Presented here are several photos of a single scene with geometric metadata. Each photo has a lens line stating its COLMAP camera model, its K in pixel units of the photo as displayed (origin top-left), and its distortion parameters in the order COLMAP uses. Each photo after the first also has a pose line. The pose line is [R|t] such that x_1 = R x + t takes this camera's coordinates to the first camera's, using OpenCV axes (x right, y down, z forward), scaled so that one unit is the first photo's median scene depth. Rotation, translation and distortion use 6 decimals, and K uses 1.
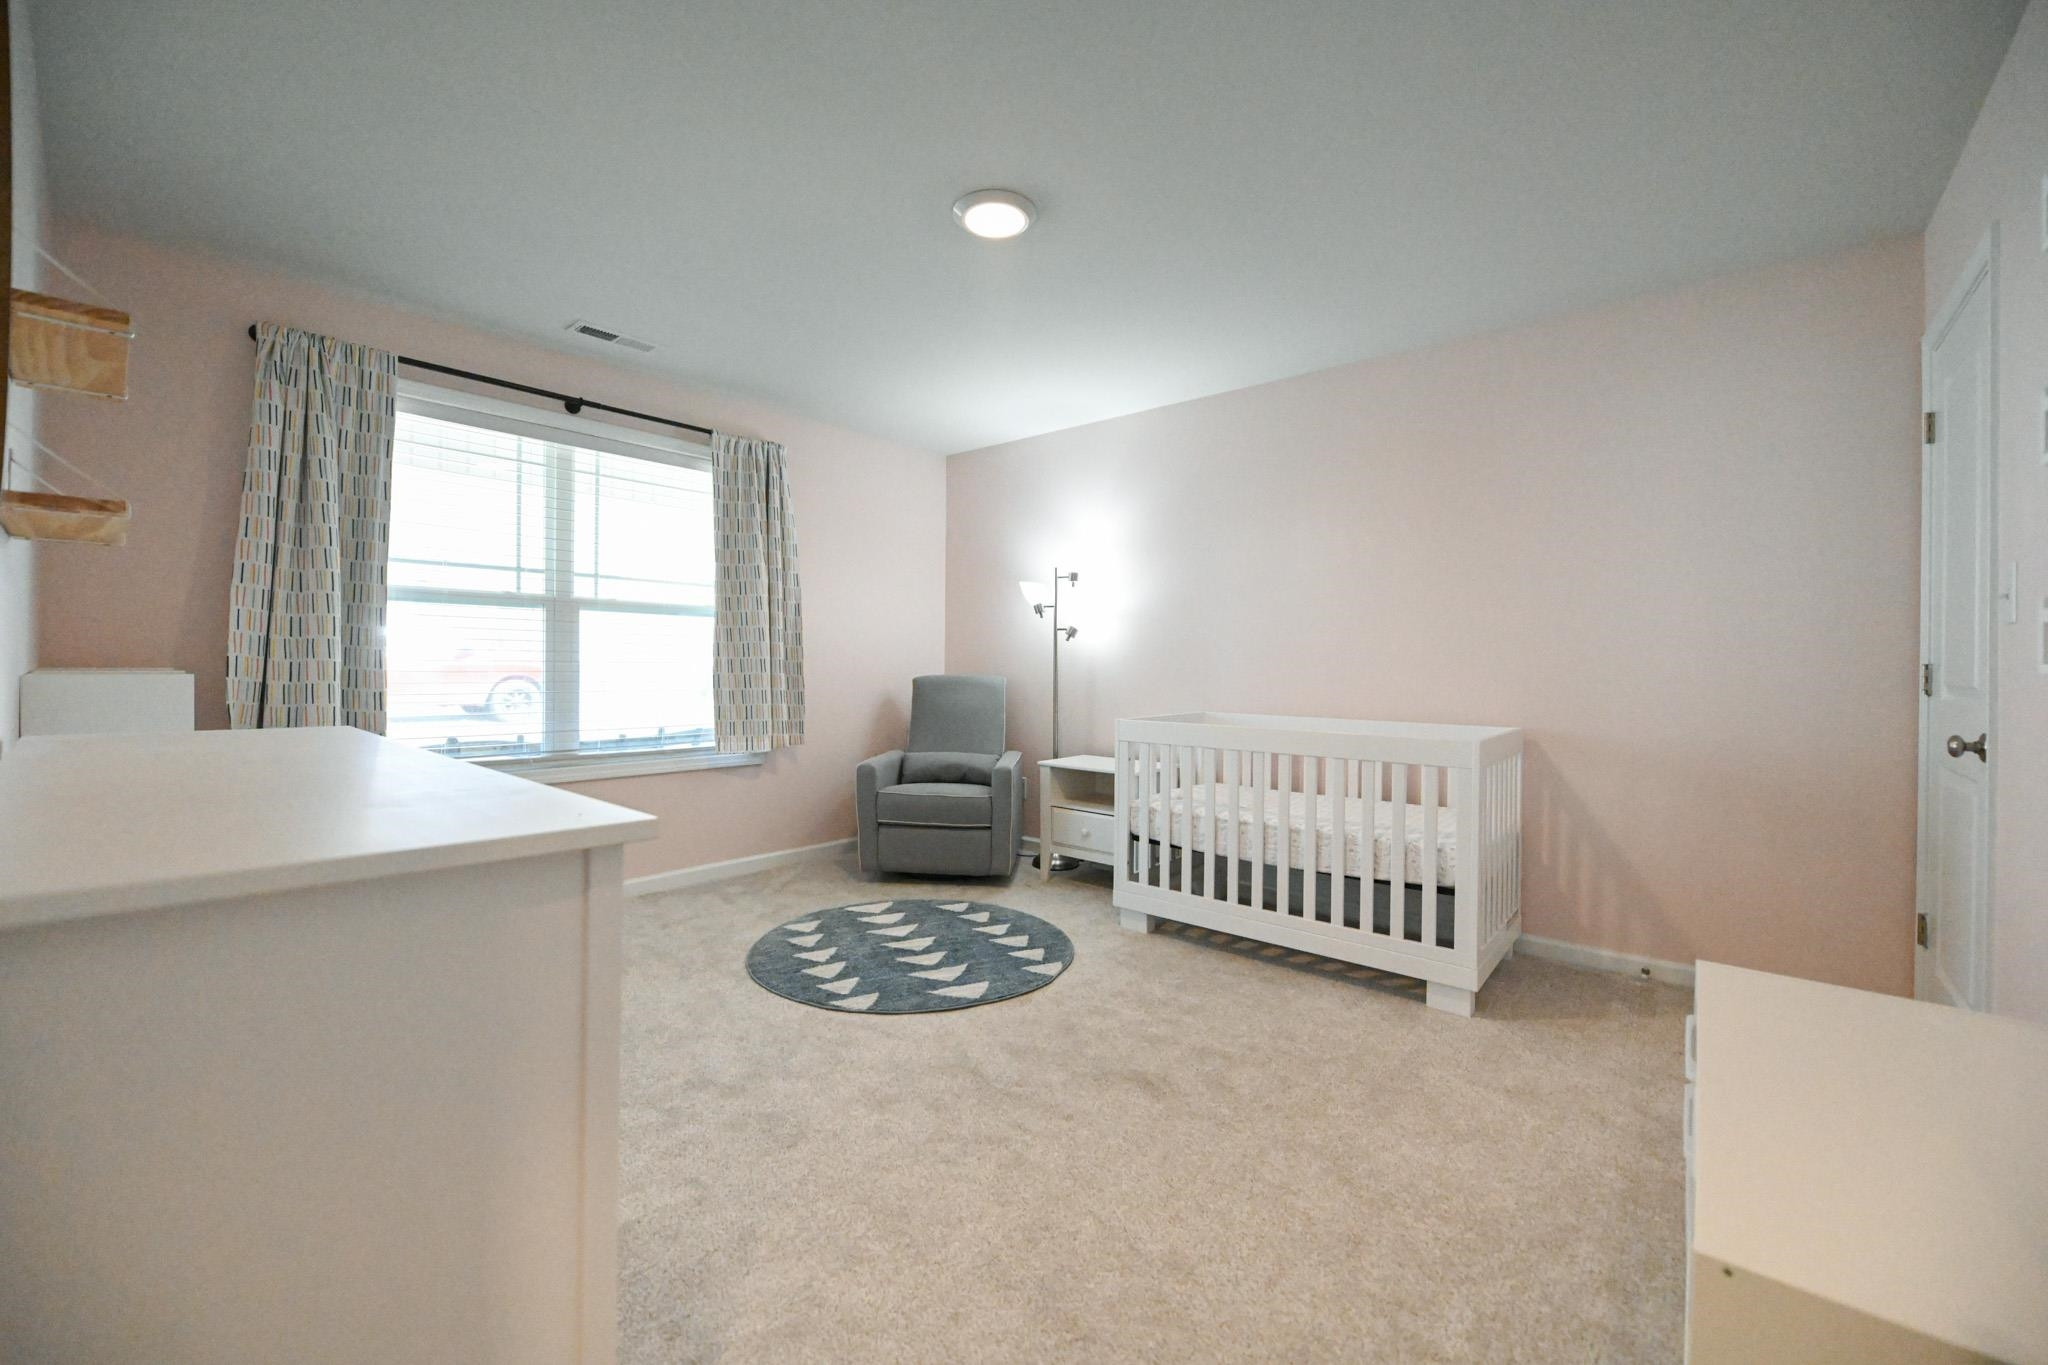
lens RADIAL K [[792.4, 0, 1027.2], [0, 792.4, 670.7], [0, 0, 1]] dist [-0.009665, -0.000223]
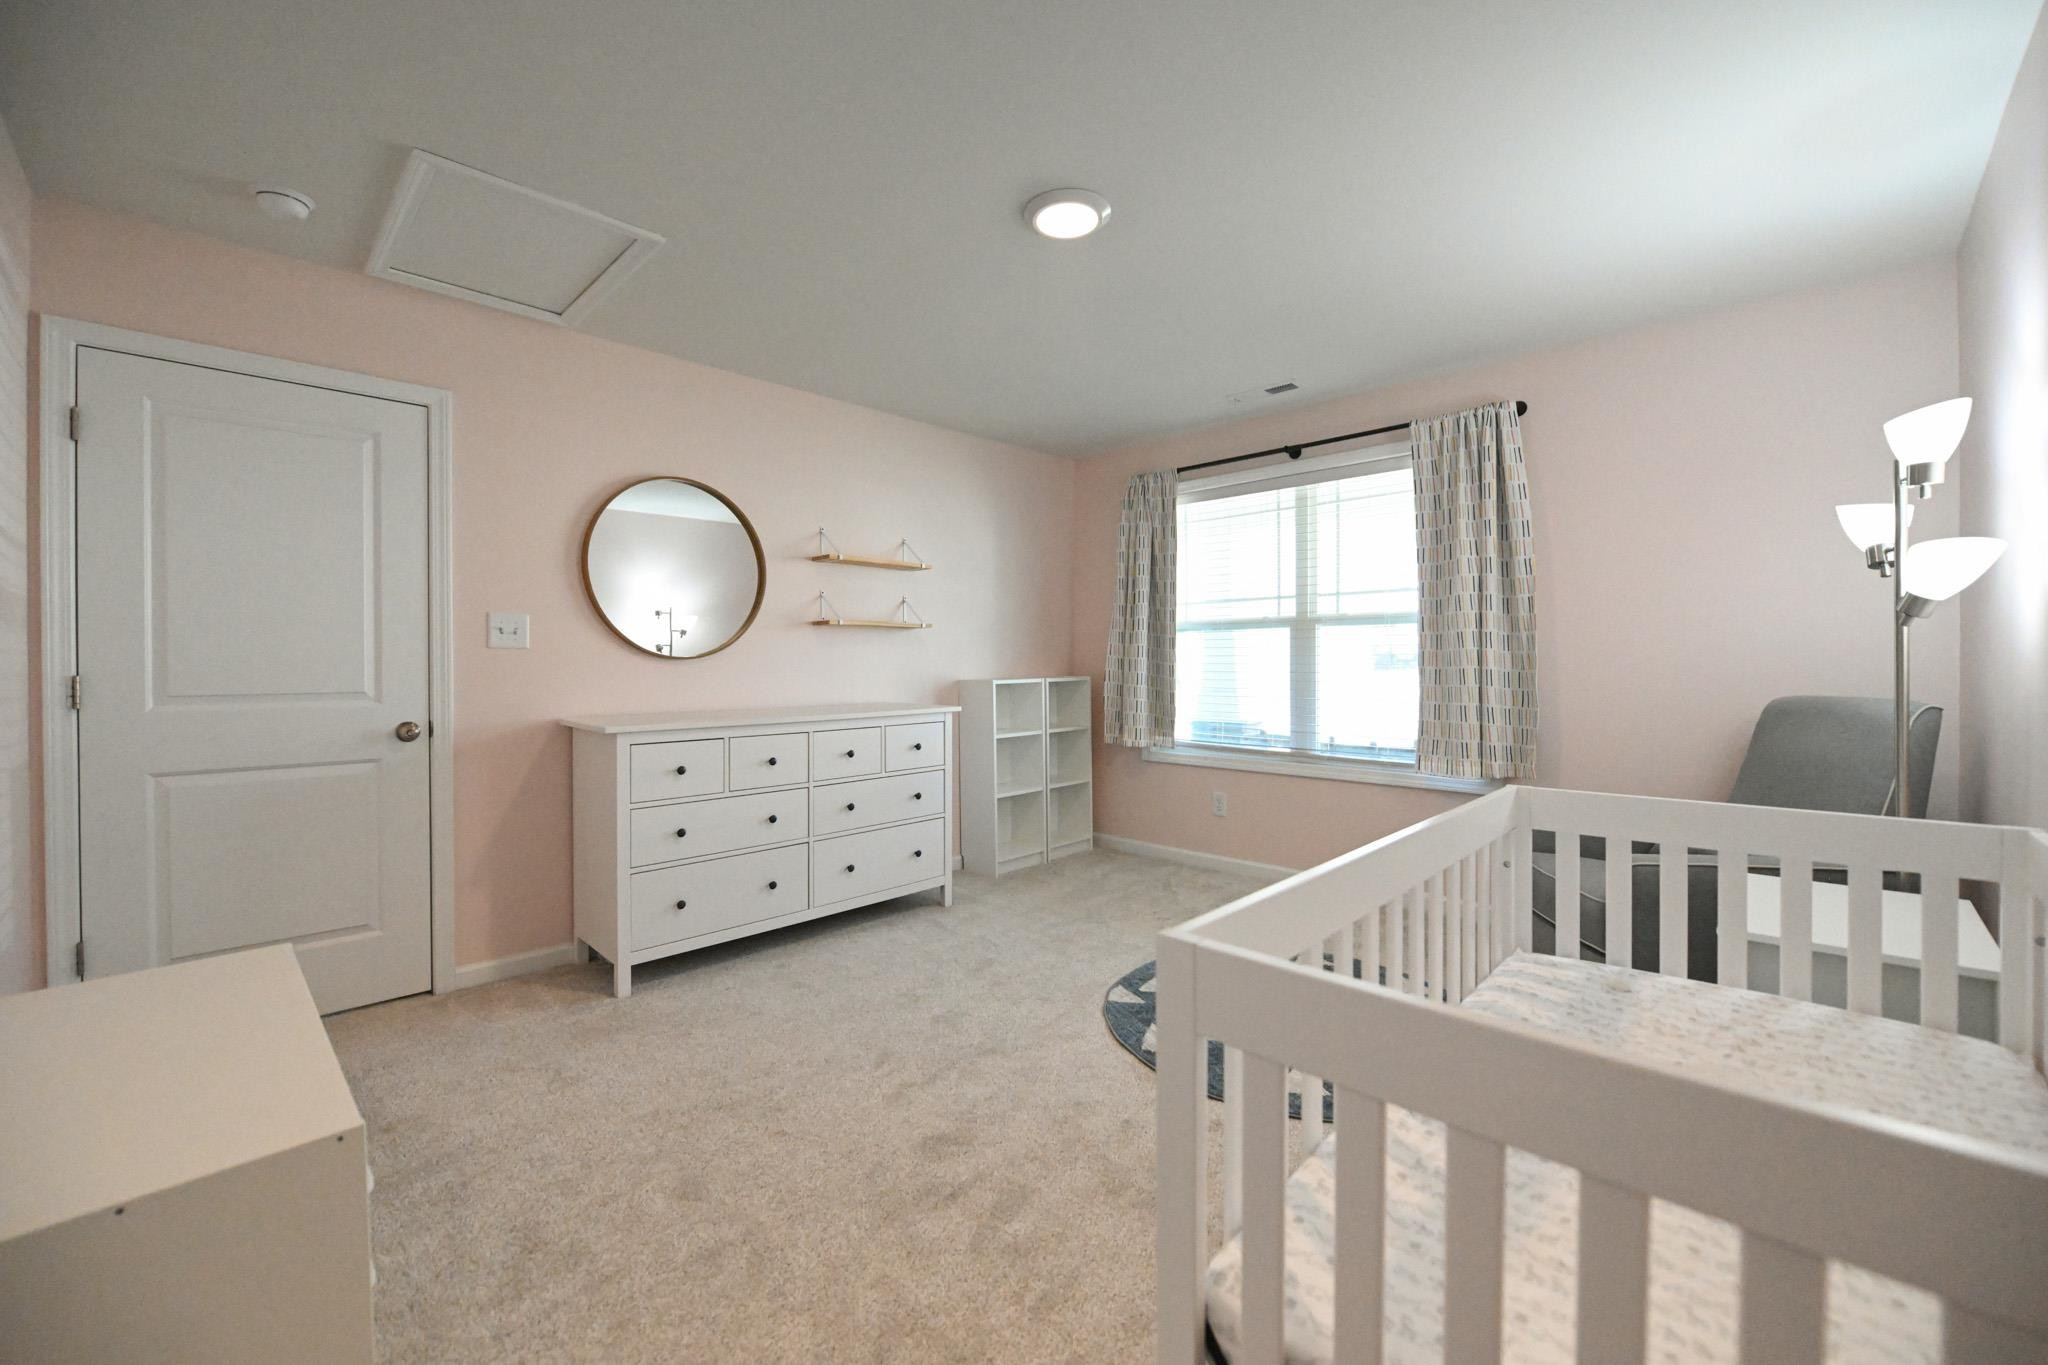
lens RADIAL K [[805.2, 0, 1023.7], [0, 805.2, 665.3], [0, 0, 1]] dist [-0.009281, -0.000563]
pose [[-0.045385, -0.009106, -0.998928, 0.597213], [-0.006193, 0.999942, -0.008834, -0.008532], [0.998950, 0.005785, -0.045439, 0.629200]]
